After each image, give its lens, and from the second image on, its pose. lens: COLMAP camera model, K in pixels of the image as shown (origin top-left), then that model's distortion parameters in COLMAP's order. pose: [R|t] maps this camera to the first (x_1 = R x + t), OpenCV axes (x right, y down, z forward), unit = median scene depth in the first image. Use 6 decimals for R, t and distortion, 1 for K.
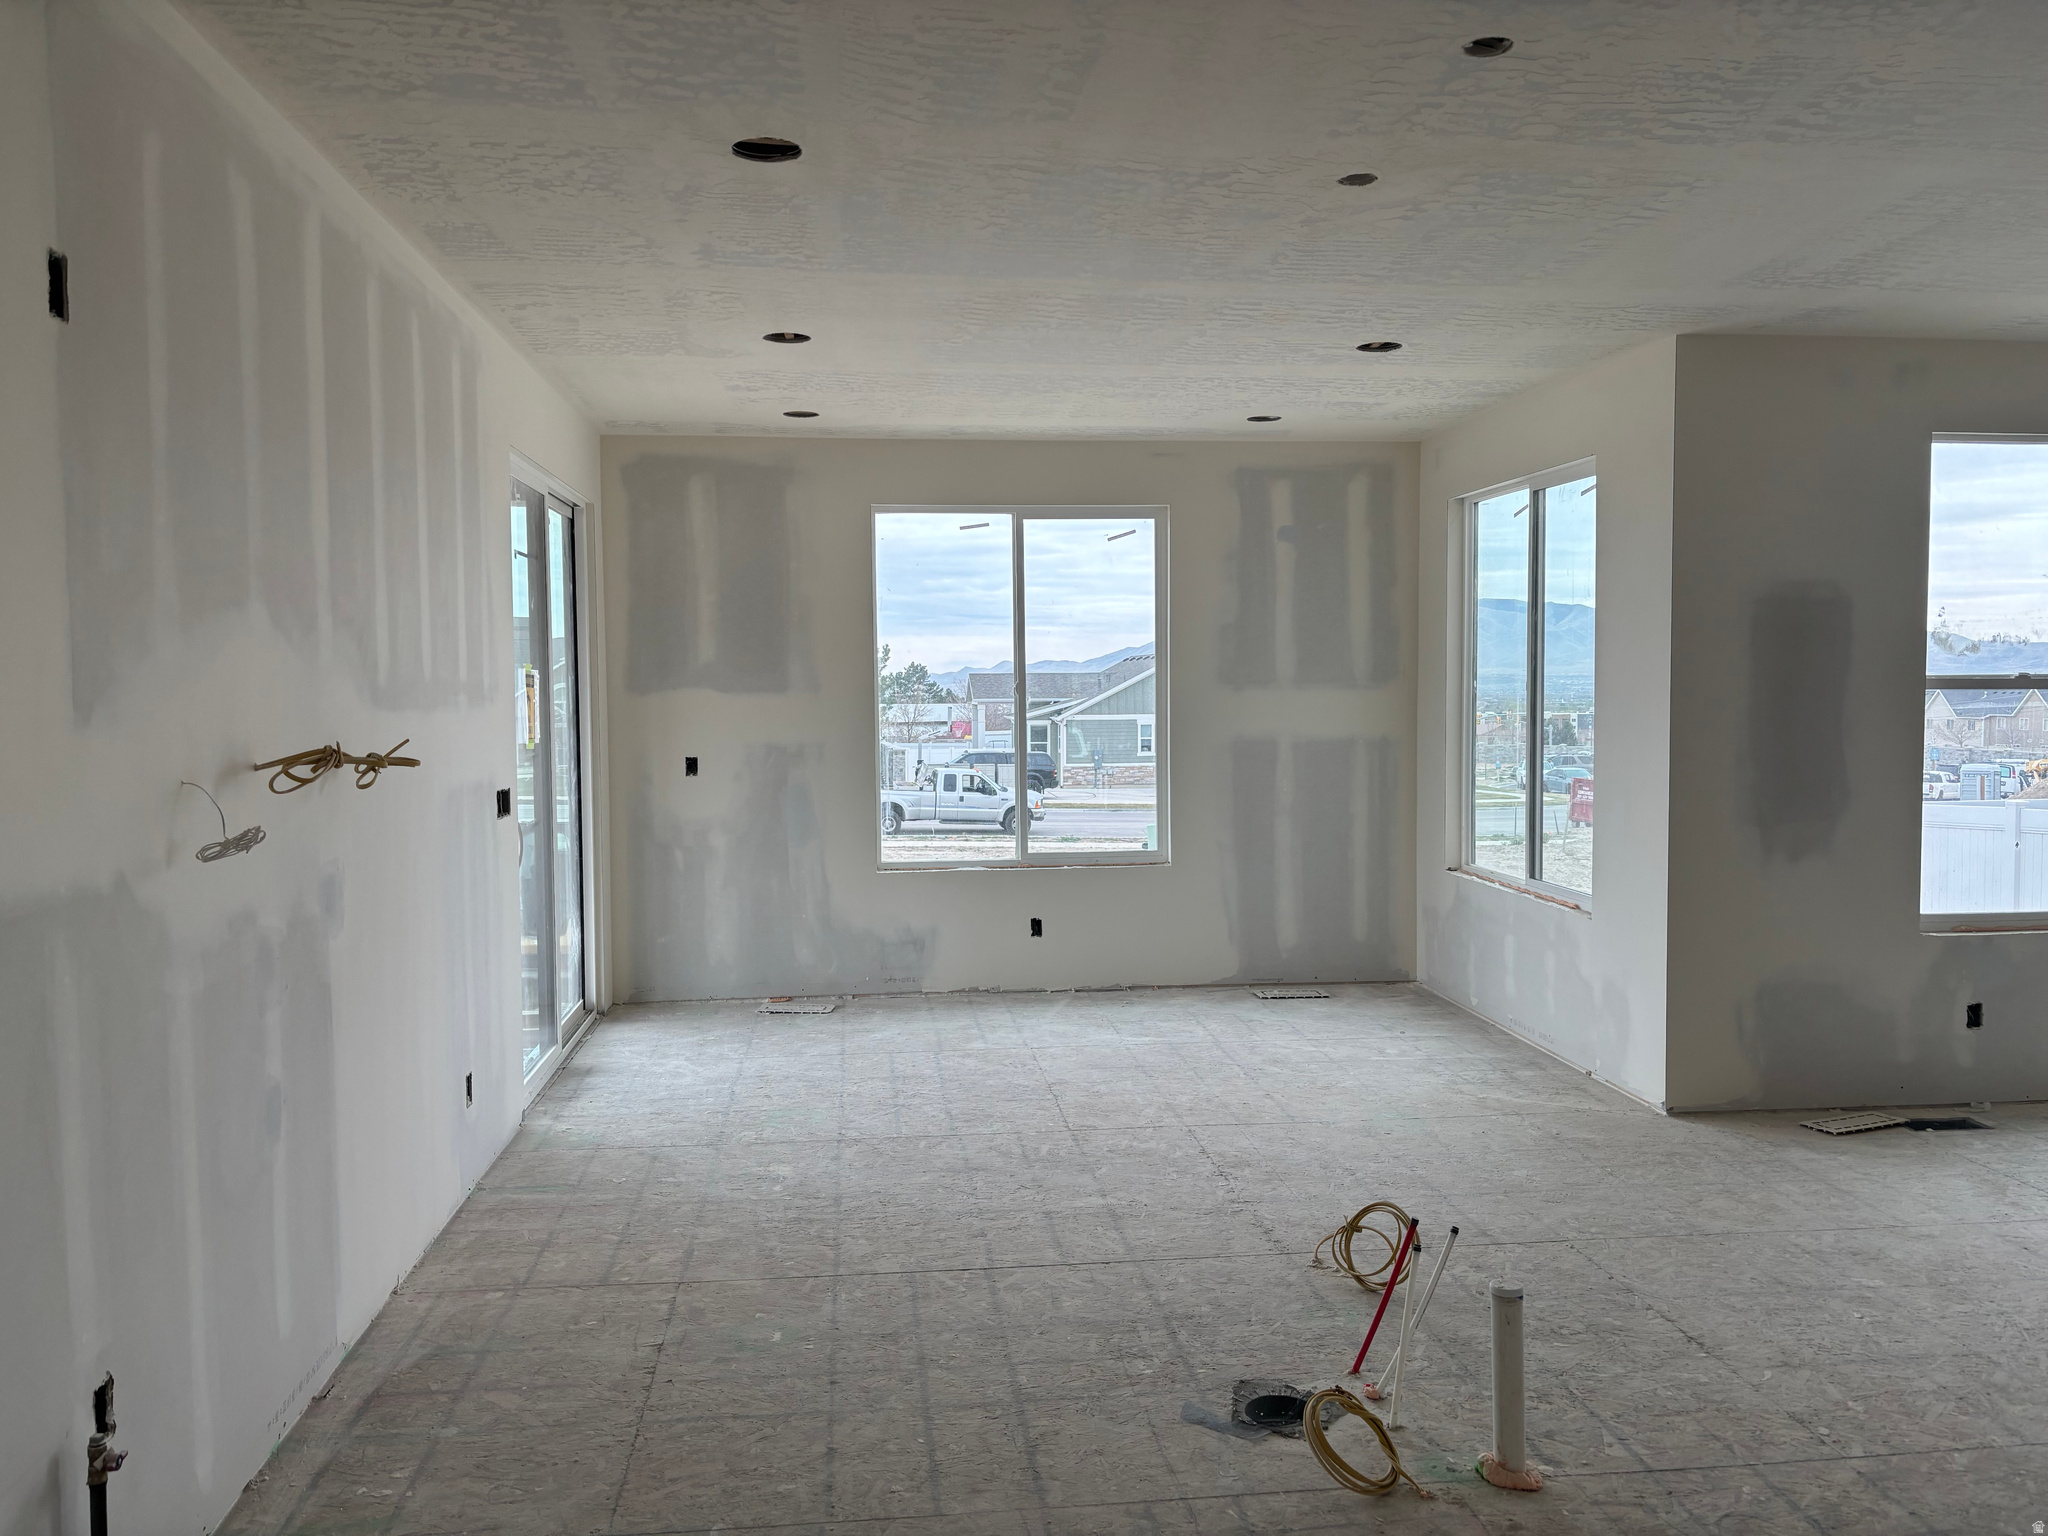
lens RADIAL K [[1534.9, 0, 1004.1], [0, 1534.9, 770.5], [0, 0, 1]] dist [0.098632, -0.105211]
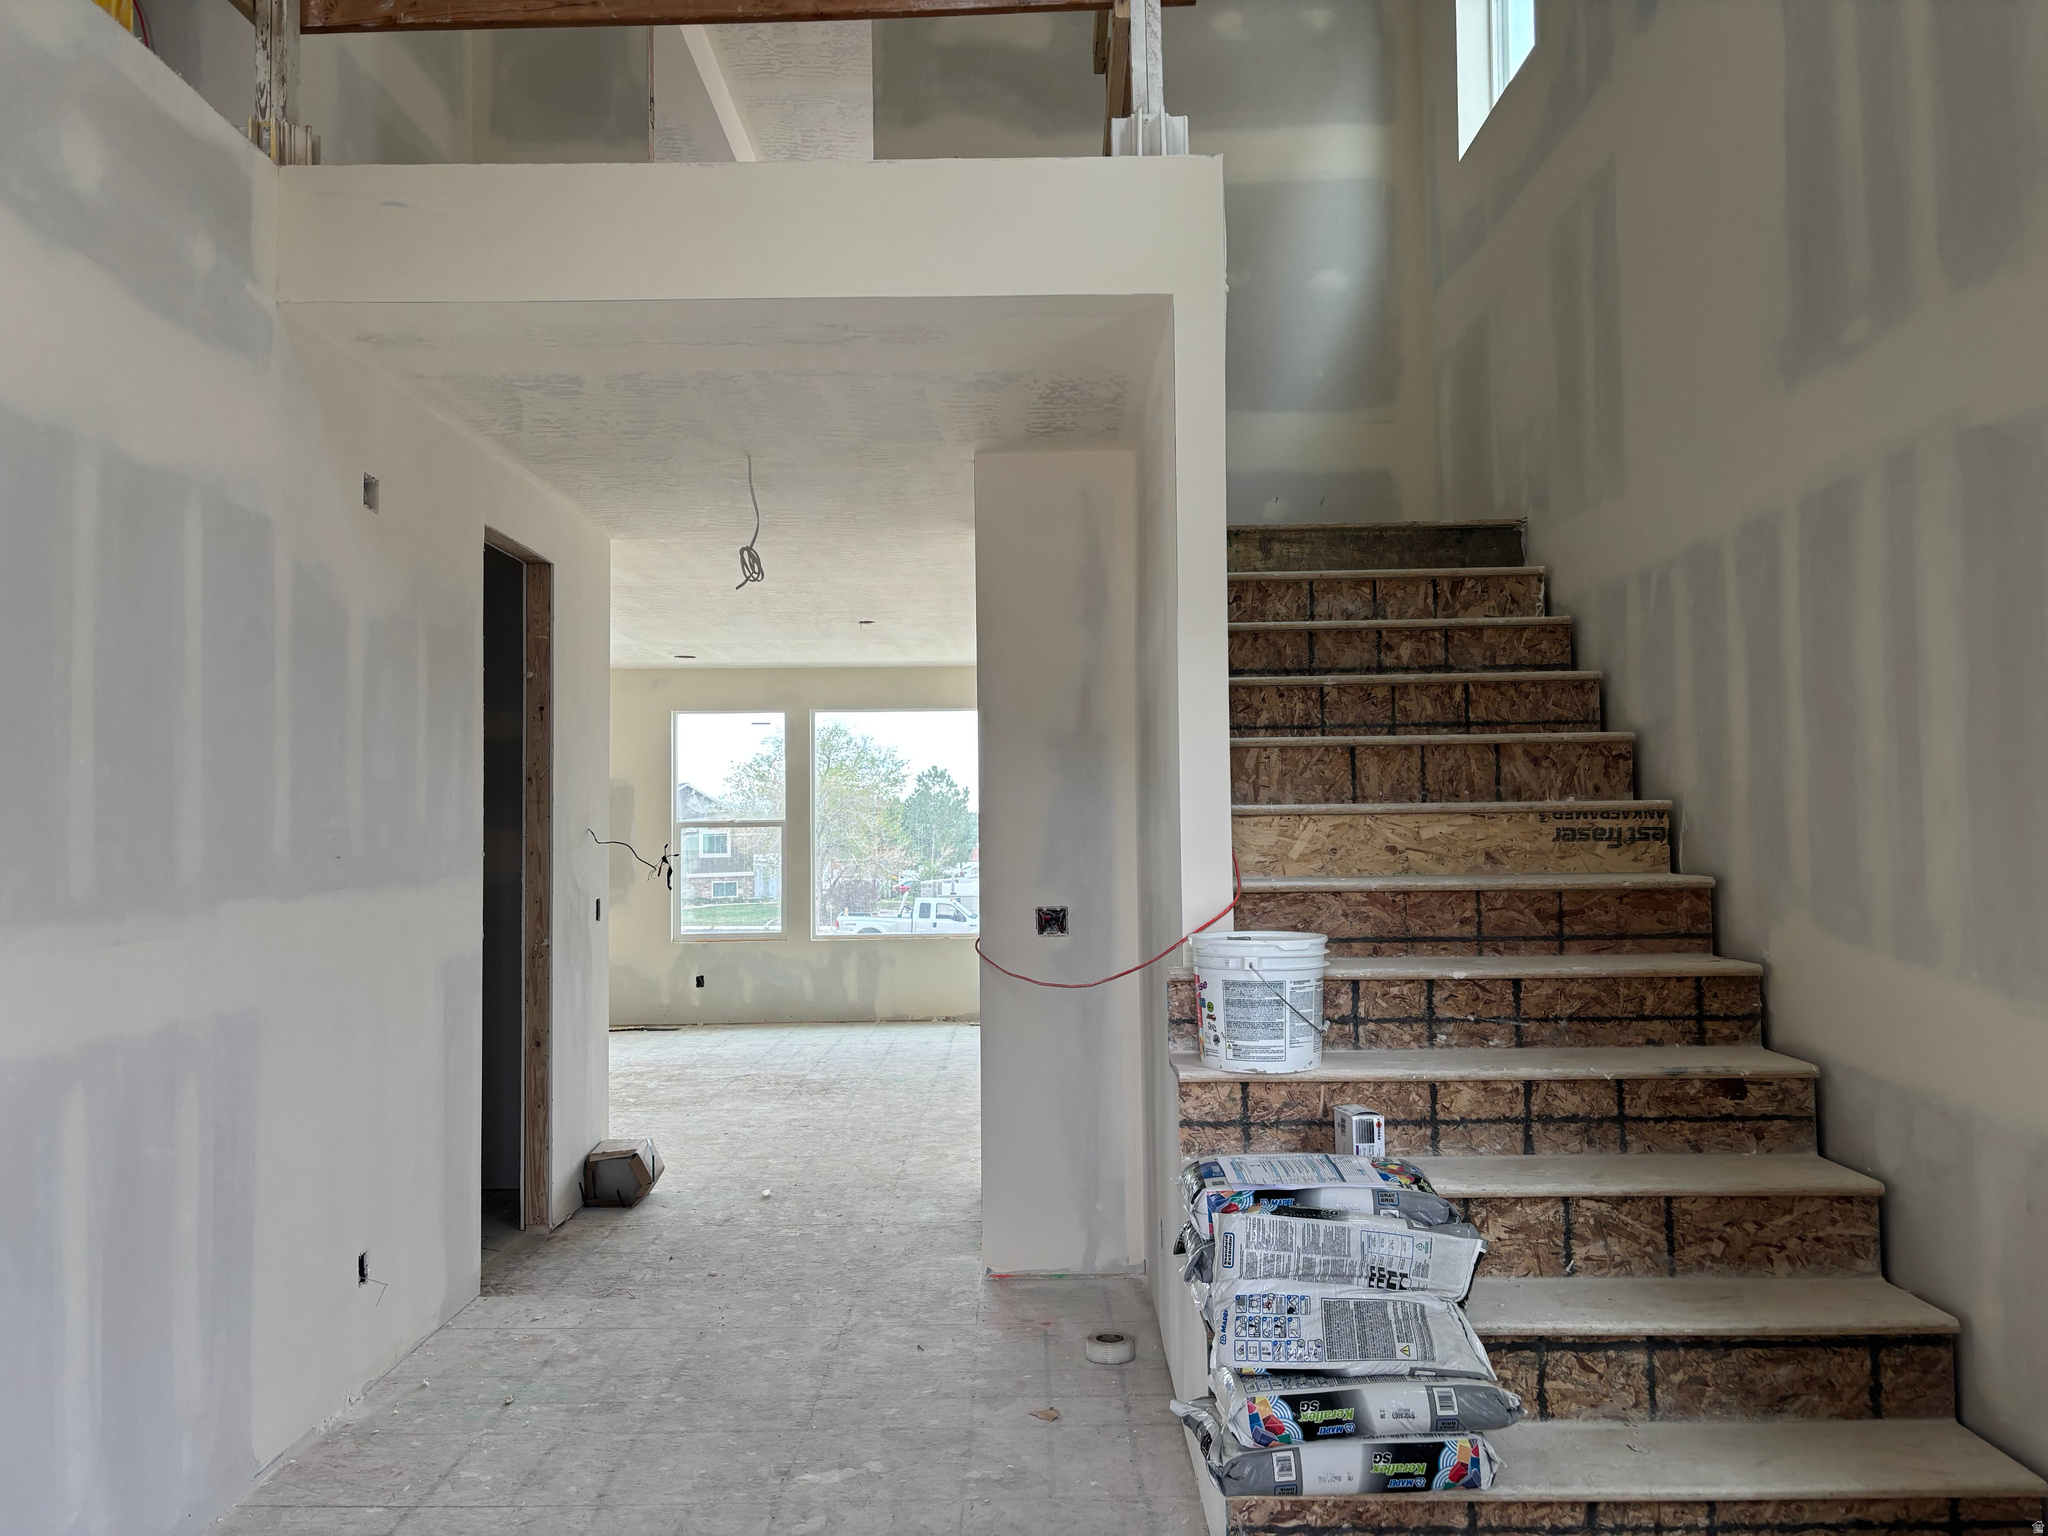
lens RADIAL K [[1529.2, 0, 1024.0], [0, 1529.2, 768.0], [0, 0, 1]] dist [0.113441, -0.152676]
pose [[0.993079, -0.008668, -0.117130, 1.842366], [-0.002313, 0.995637, -0.093287, 0.087902], [0.117427, 0.092913, 0.988726, -1.459782]]
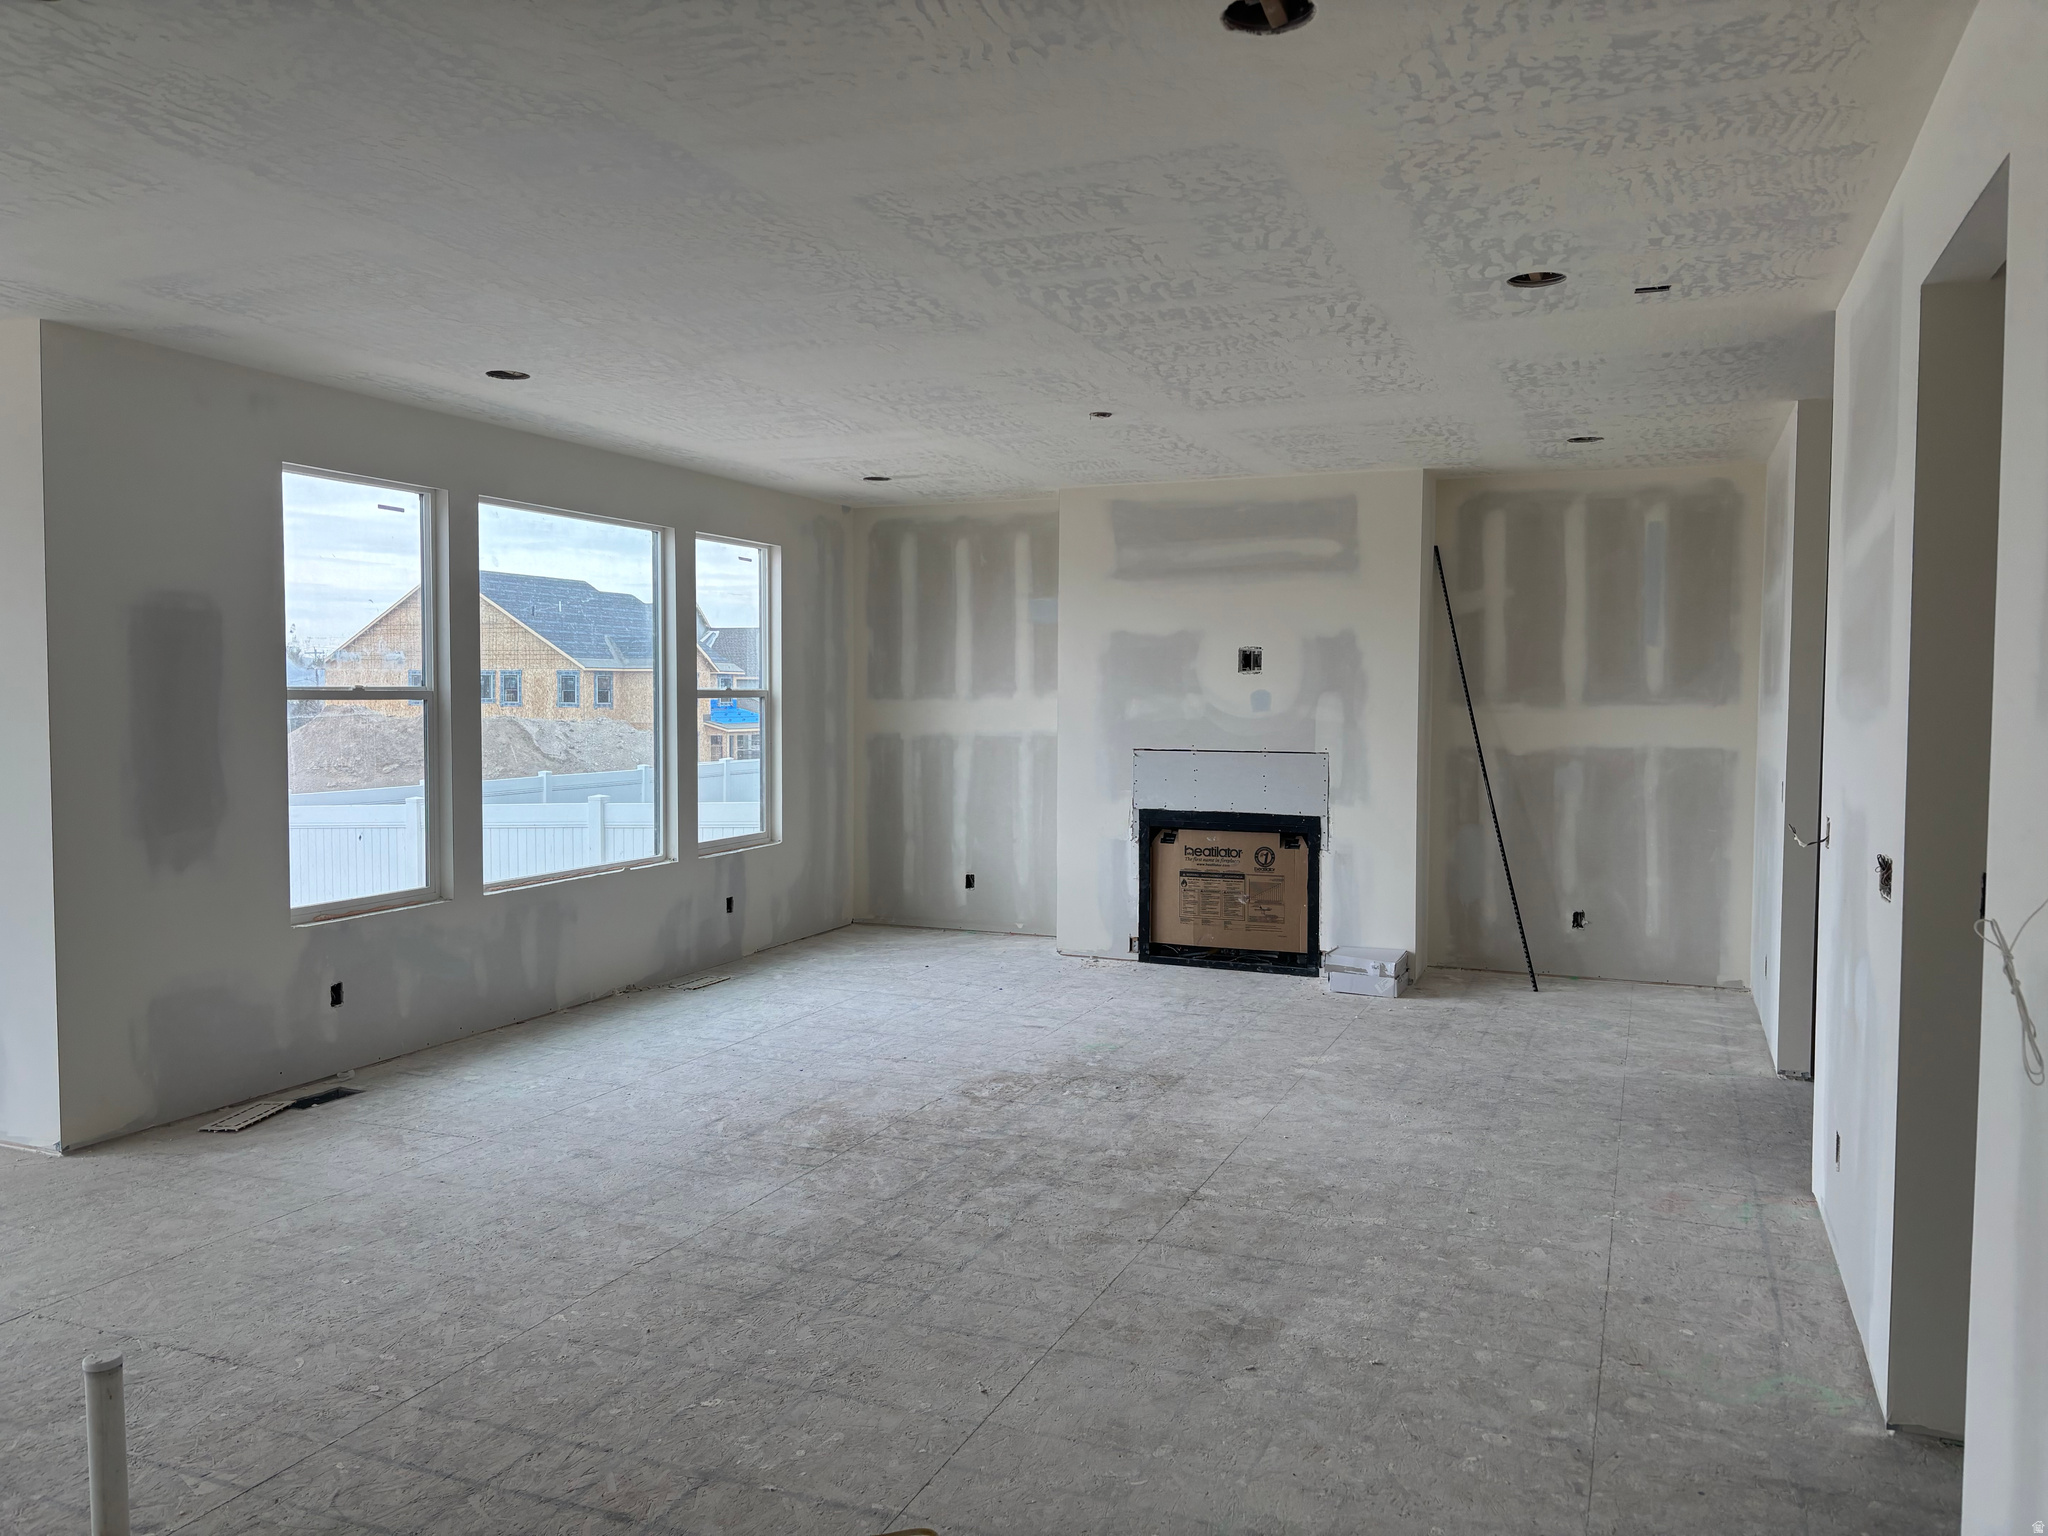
lens RADIAL K [[1534.9, 0, 1004.1], [0, 1534.9, 770.5], [0, 0, 1]] dist [0.098632, -0.105211]
pose [[0.502290, -0.037792, 0.863873, -0.127897], [0.040841, 0.998966, 0.019956, -0.006584], [-0.863734, 0.025258, 0.503314, 0.049520]]
